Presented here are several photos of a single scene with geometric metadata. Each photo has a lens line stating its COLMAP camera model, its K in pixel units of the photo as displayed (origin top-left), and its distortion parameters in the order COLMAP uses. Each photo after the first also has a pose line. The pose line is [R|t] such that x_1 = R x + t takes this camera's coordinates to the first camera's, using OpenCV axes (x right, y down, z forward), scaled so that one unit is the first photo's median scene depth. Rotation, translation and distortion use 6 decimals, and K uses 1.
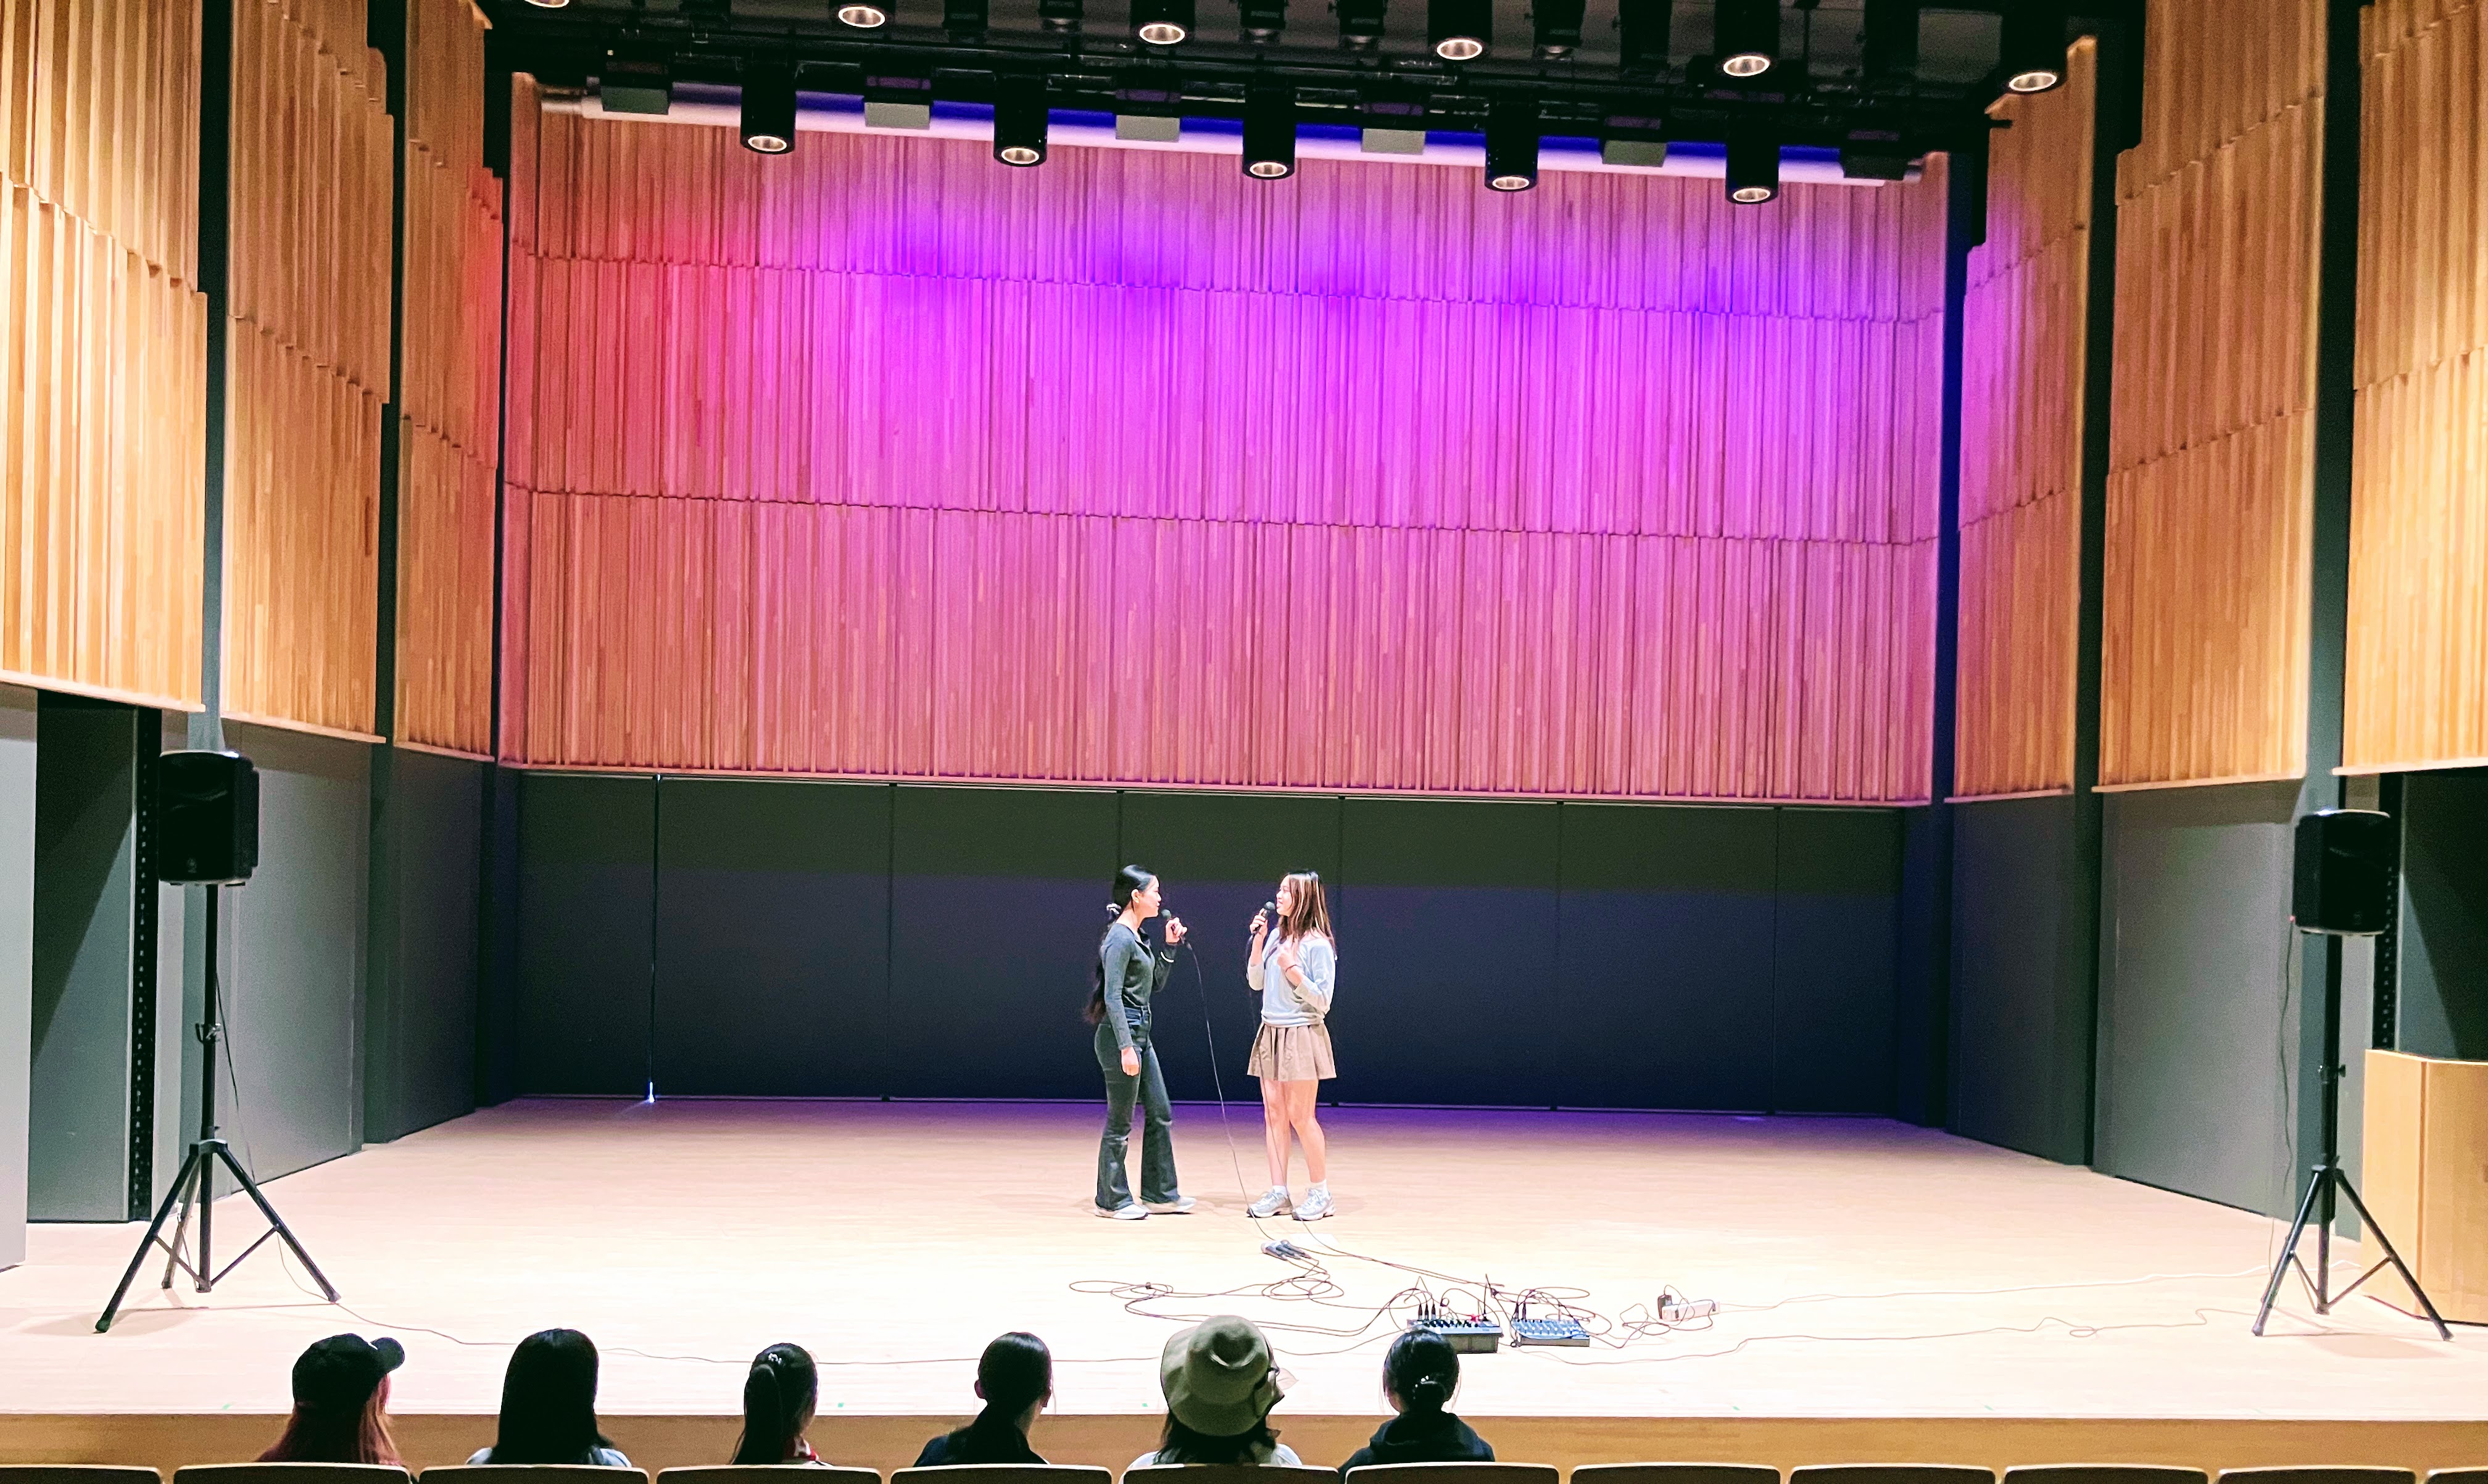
lens RADIAL K [[2090.9, 0, 1252.3], [0, 2090.9, 925.2], [0, 0, 1]] dist [0.006447, 0.001602]
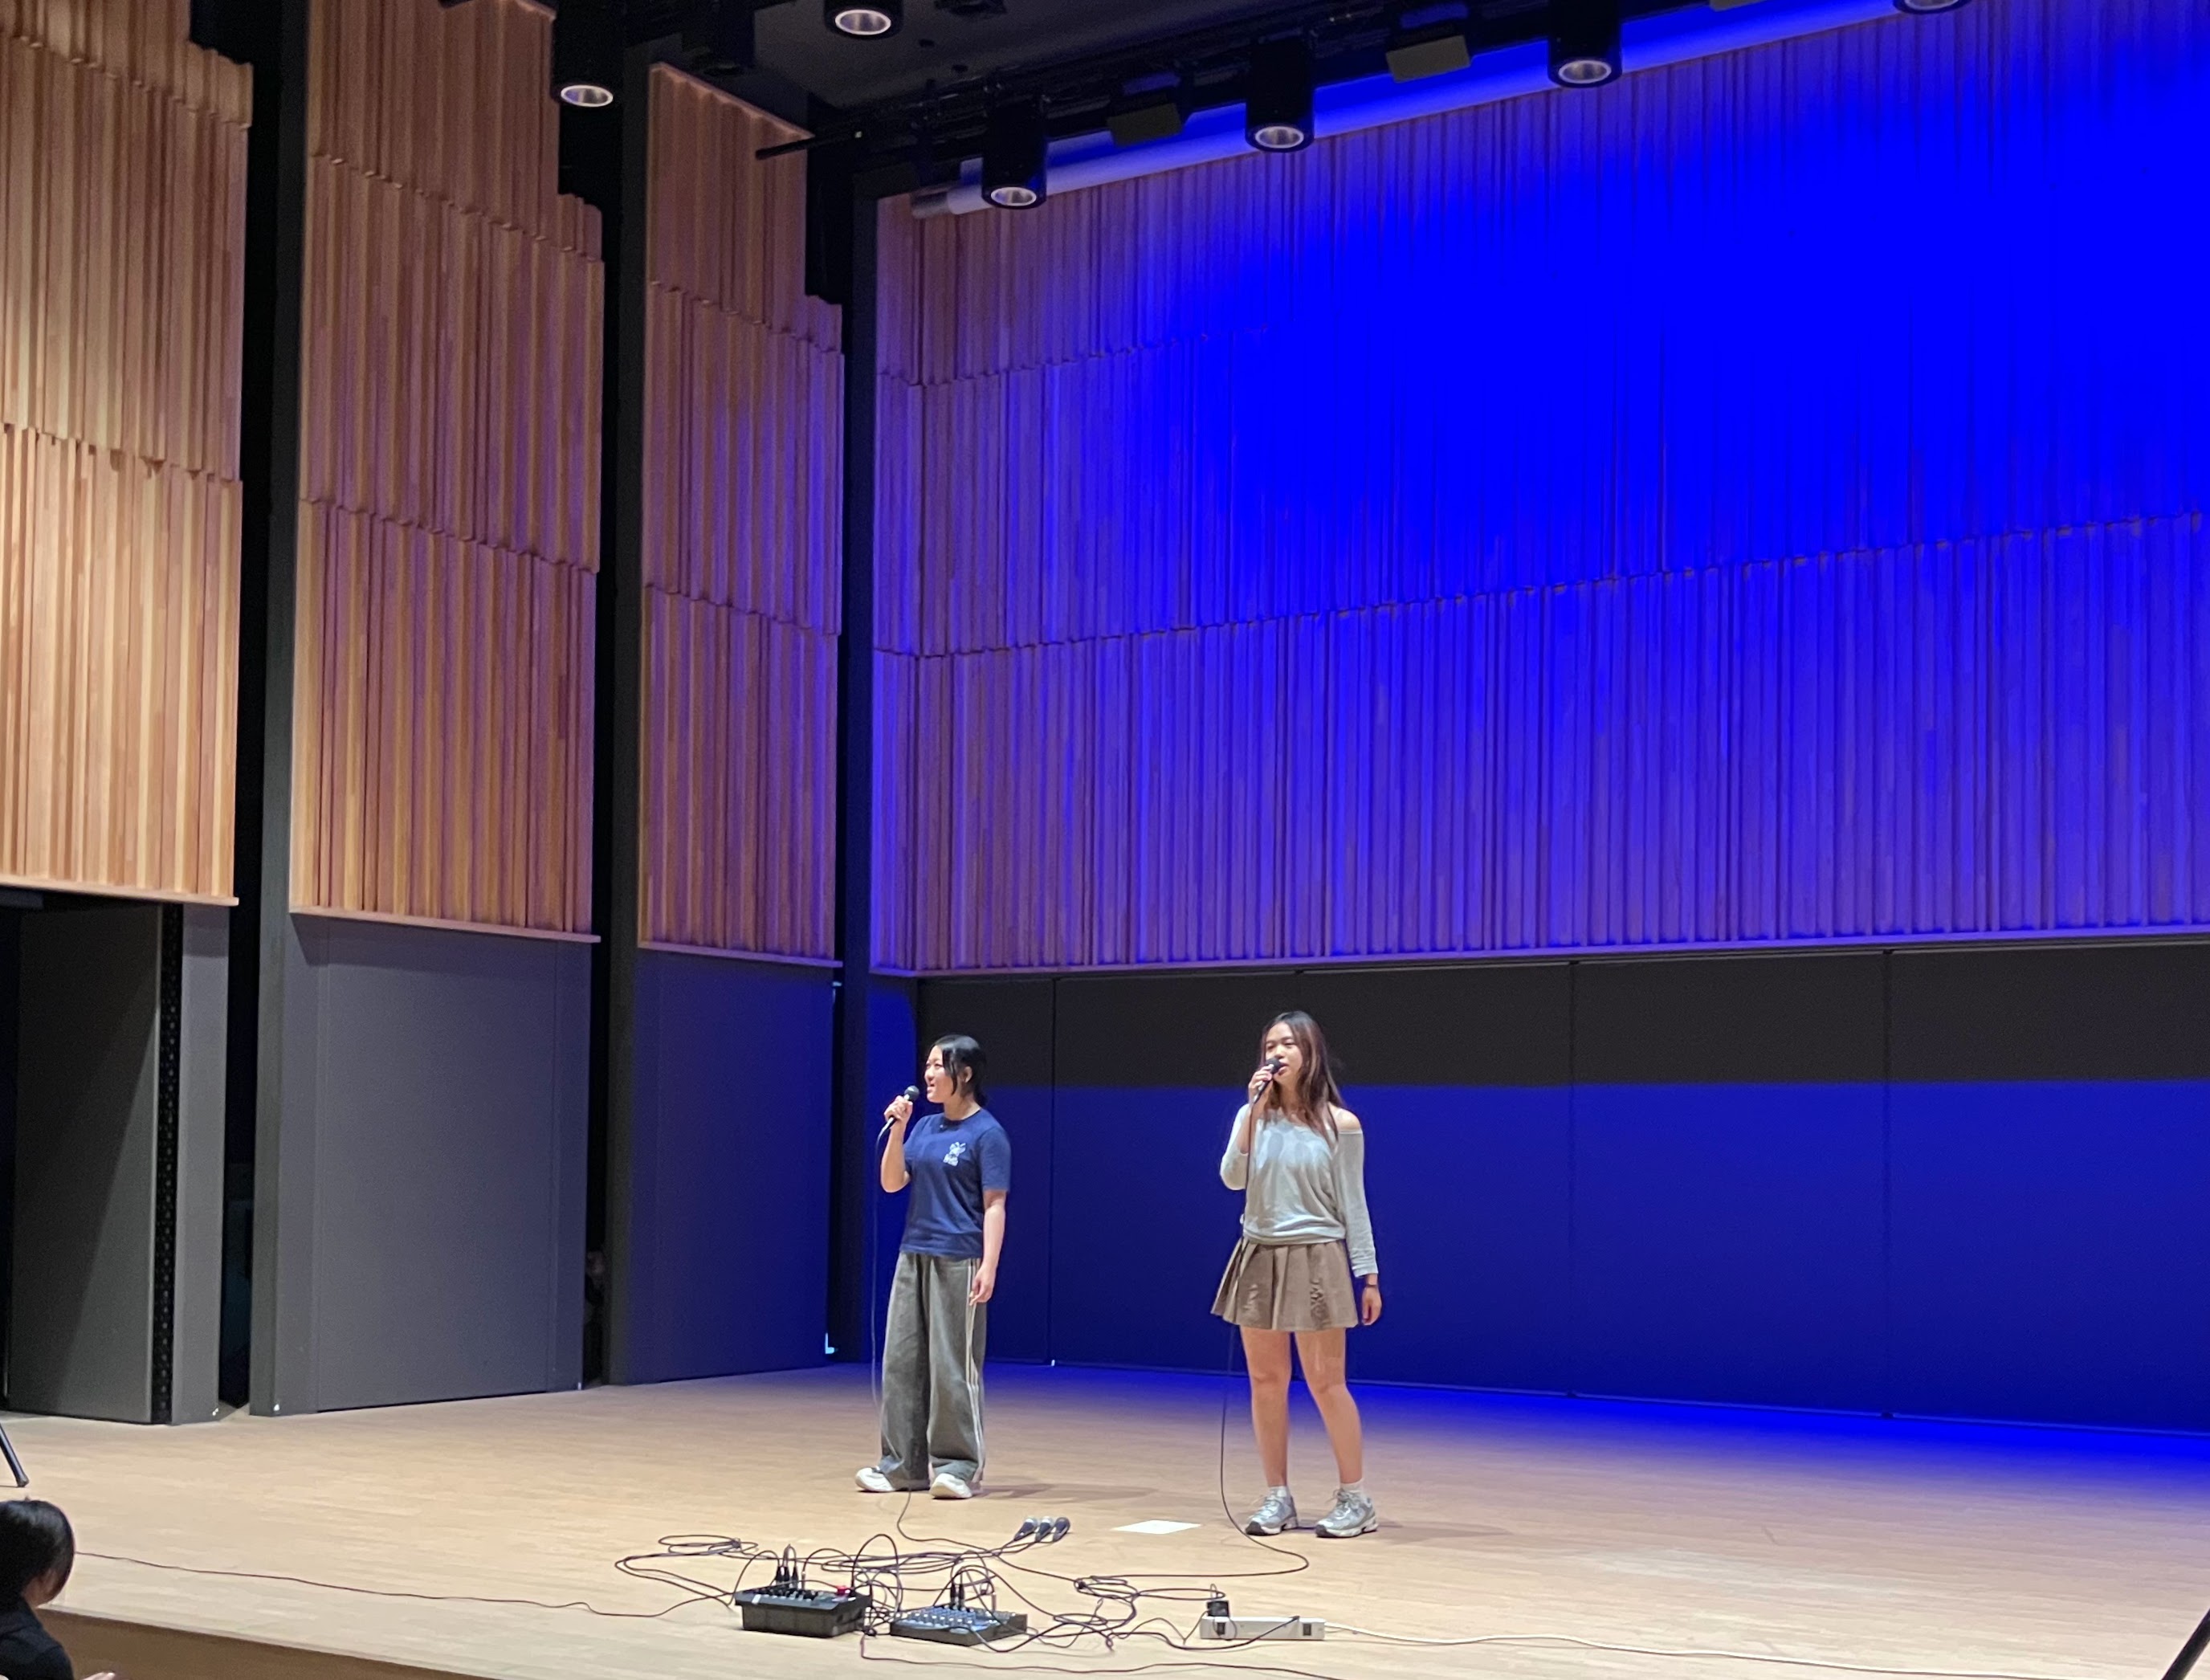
lens RADIAL K [[2737.9, 0, 1109.7], [0, 2737.9, 1086.5], [0, 0, 1]] dist [0.006816, -0.069241]
pose [[0.797692, -0.031279, -0.602254, 0.508668], [-0.005457, 0.998239, -0.059073, 0.047609], [0.603041, 0.050409, 0.796116, 0.208780]]
